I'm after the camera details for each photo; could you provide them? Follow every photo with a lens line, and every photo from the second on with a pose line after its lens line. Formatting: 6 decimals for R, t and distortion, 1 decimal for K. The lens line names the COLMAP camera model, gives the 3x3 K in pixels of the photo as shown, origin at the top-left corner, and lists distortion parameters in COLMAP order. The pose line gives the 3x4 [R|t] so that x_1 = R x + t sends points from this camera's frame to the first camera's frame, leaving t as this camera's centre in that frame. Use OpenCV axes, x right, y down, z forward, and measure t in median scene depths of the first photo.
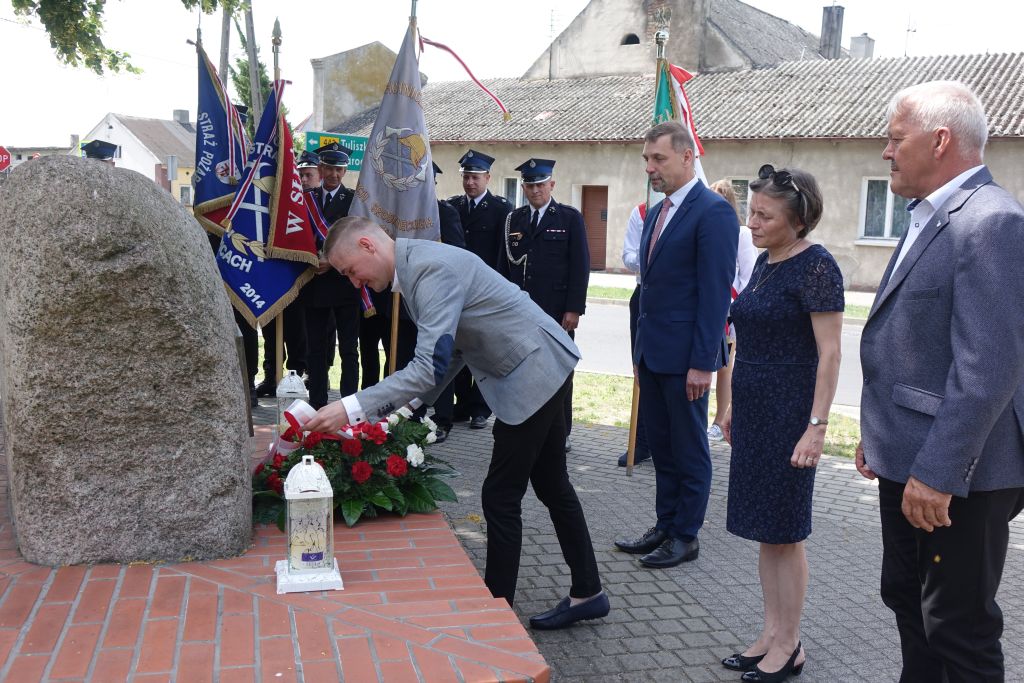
lens RADIAL K [[1044.3, 0, 512.0], [0, 1044.3, 341.5], [0, 0, 1]] dist [0.031171, 0.023588]
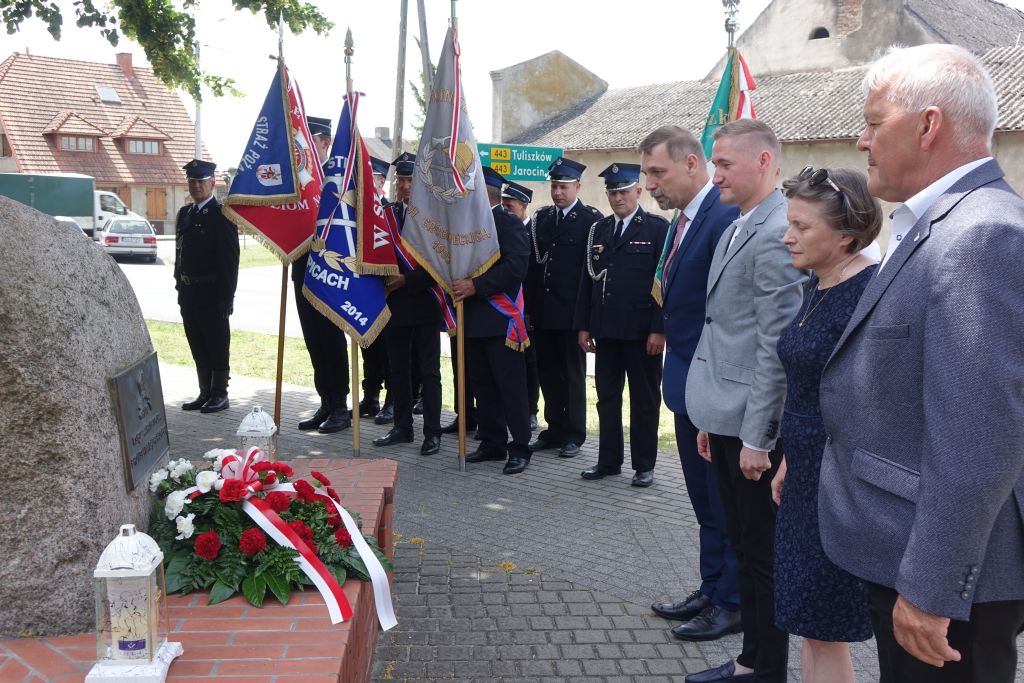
lens RADIAL K [[1040.9, 0, 512.0], [0, 1040.9, 341.5], [0, 0, 1]] dist [0.002851, 0.017902]
pose [[0.979408, 0.002312, -0.201876, 0.106139], [-0.003630, 0.999974, -0.006157, -0.013450], [0.201856, 0.006763, 0.979392, 0.089603]]
